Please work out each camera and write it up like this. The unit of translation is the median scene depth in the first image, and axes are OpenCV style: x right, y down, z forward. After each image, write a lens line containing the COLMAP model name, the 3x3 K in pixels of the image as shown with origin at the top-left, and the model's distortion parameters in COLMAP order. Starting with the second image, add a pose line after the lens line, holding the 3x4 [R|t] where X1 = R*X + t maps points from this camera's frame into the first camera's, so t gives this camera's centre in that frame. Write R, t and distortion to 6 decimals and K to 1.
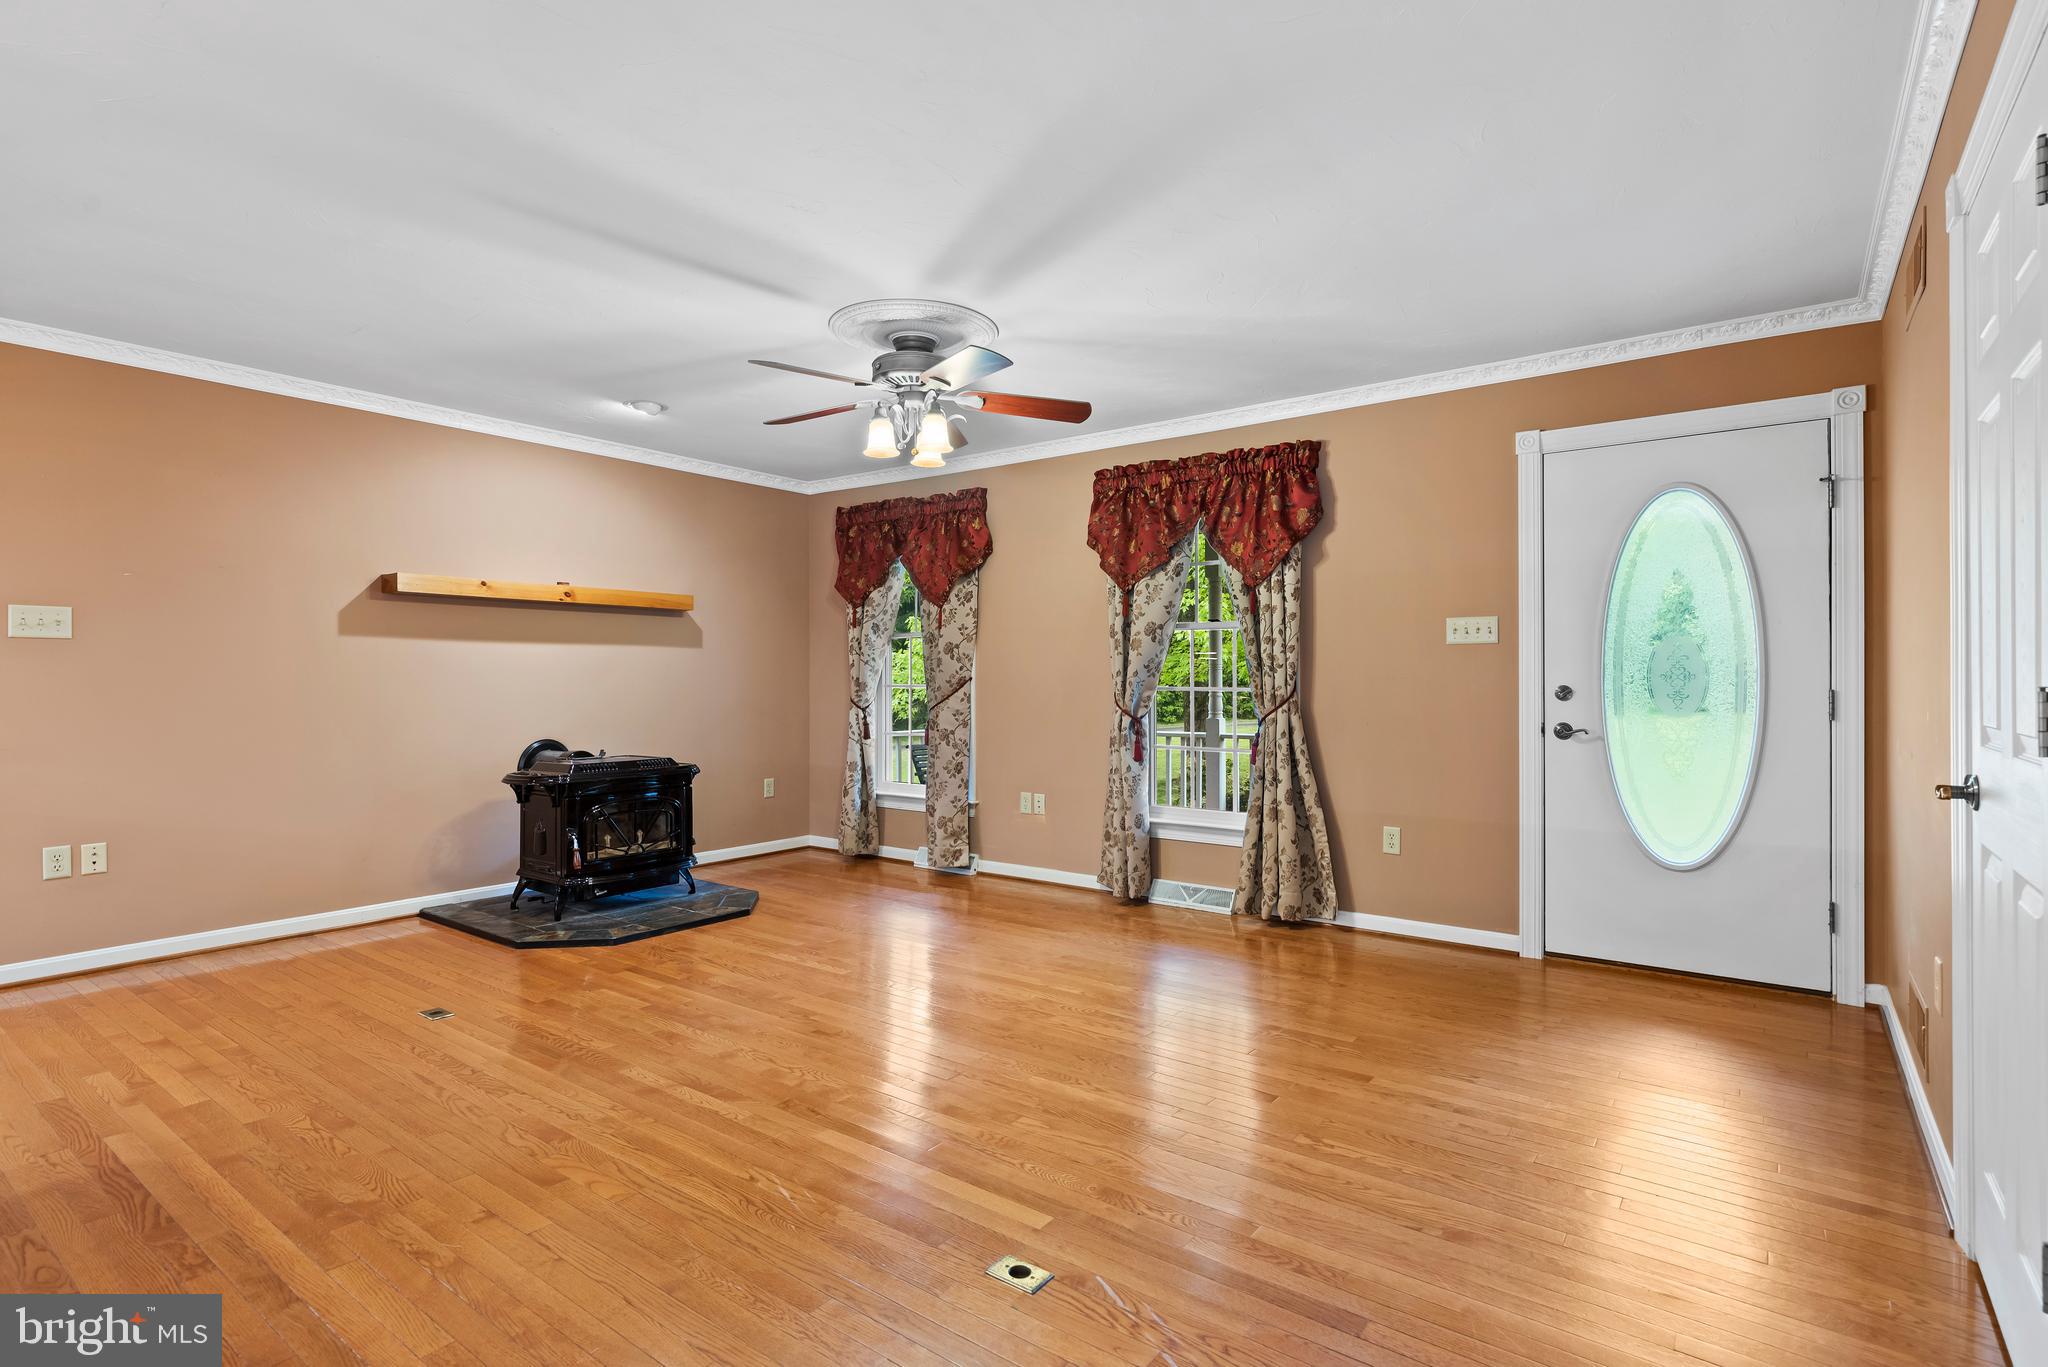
lens RADIAL K [[1005.5, 0, 1025.9], [0, 1005.5, 674.9], [0, 0, 1]] dist [0.000154, 0.000854]
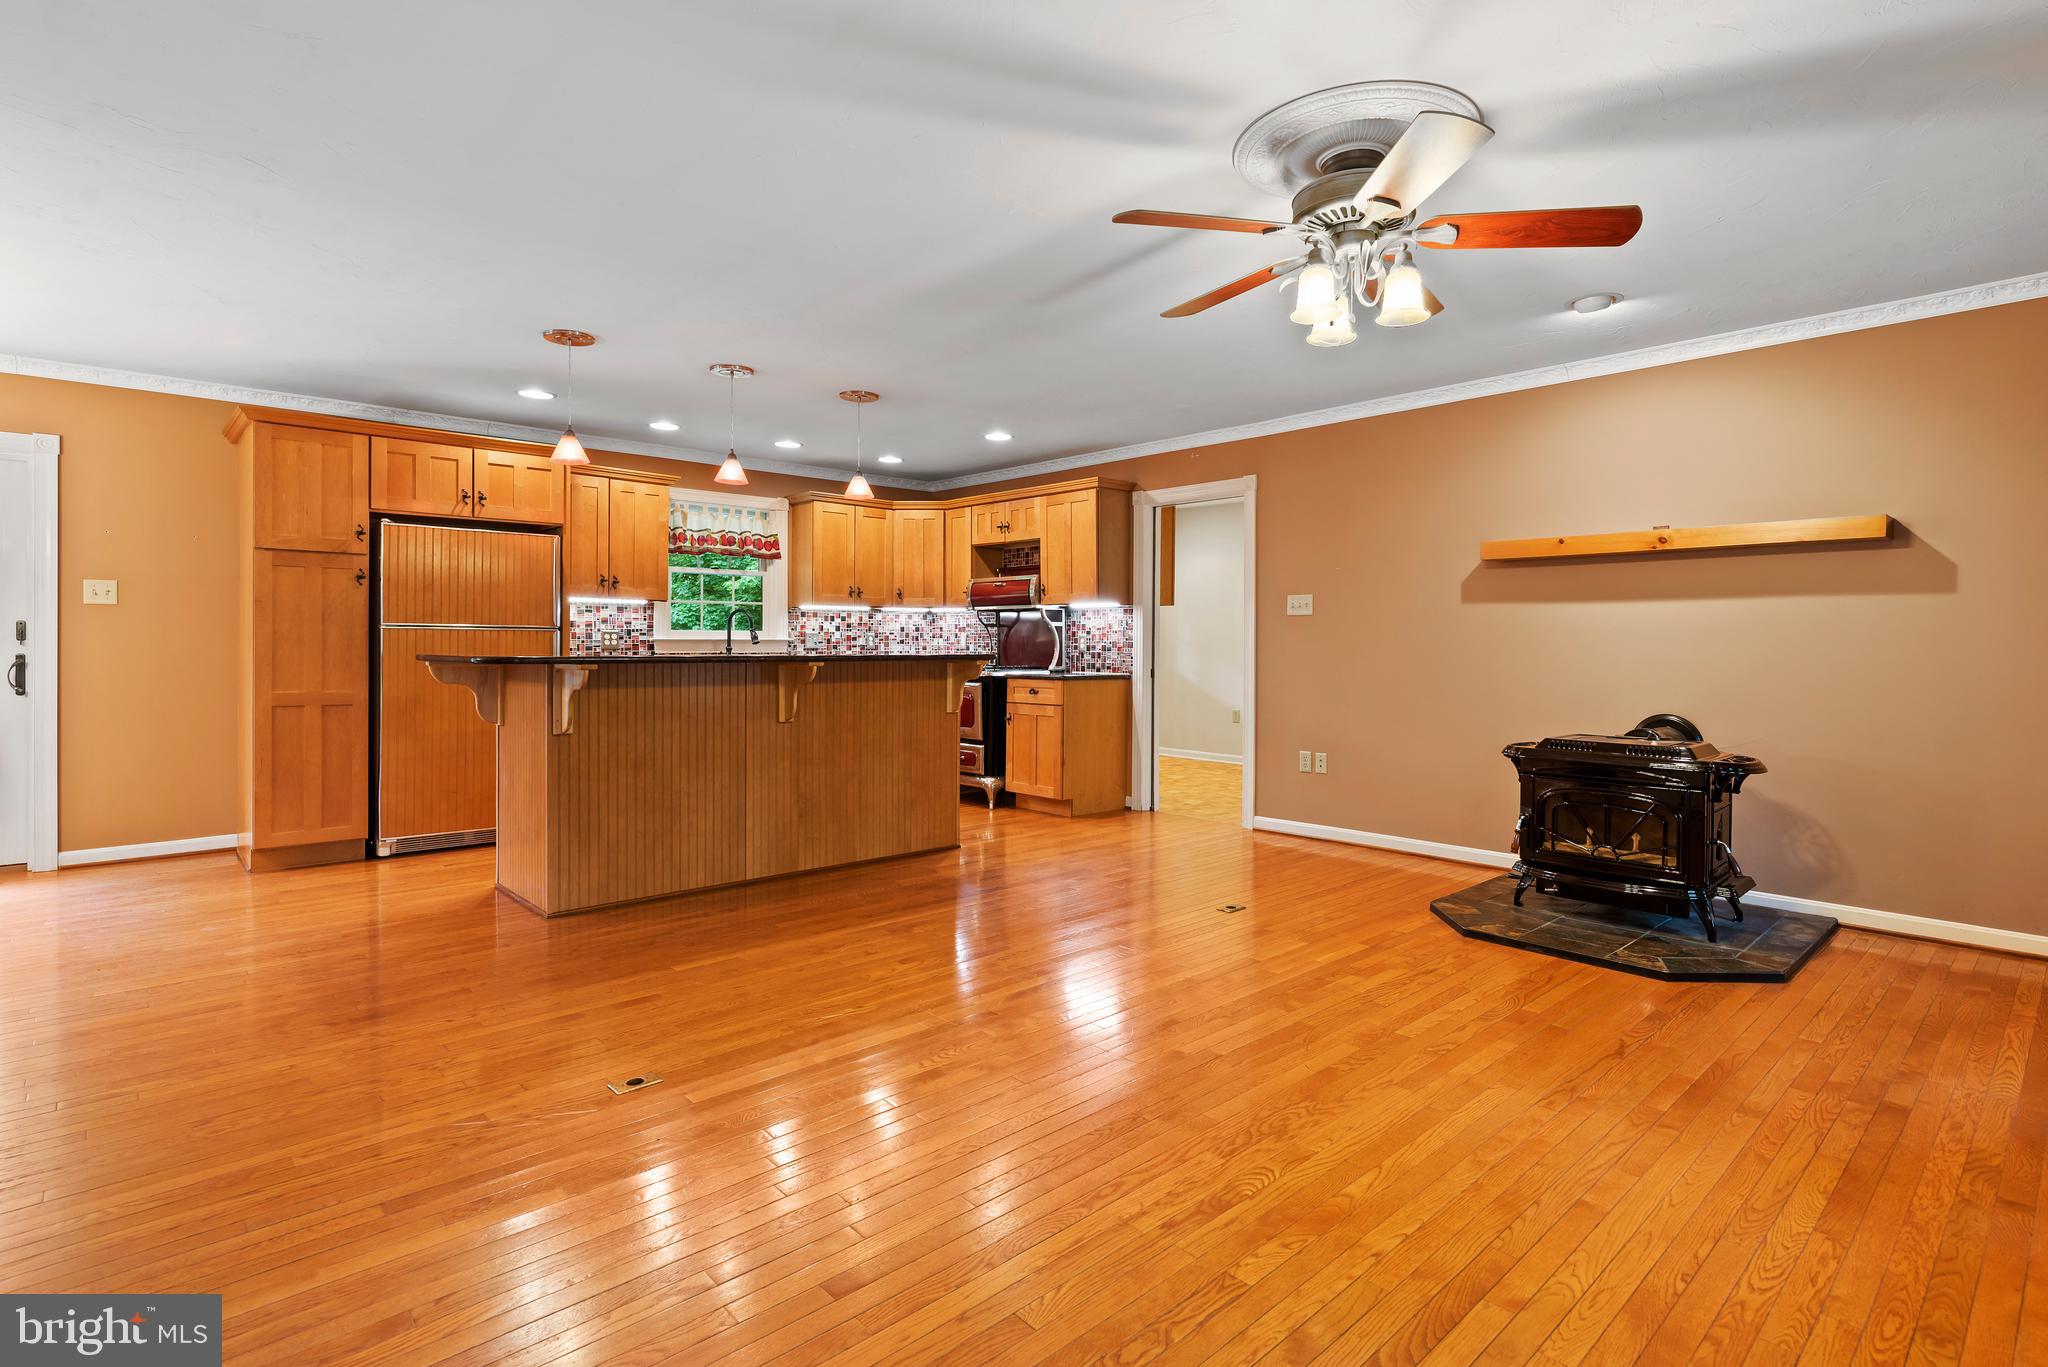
lens RADIAL K [[1005.5, 0, 1064.6], [0, 1005.5, 645.7], [0, 0, 1]] dist [0.000154, 0.000854]
pose [[-0.163752, 0.003290, -0.986496, 0.496759], [0.000504, 0.999995, 0.003251, 0.004209], [0.986501, 0.000036, -0.163752, 0.727288]]
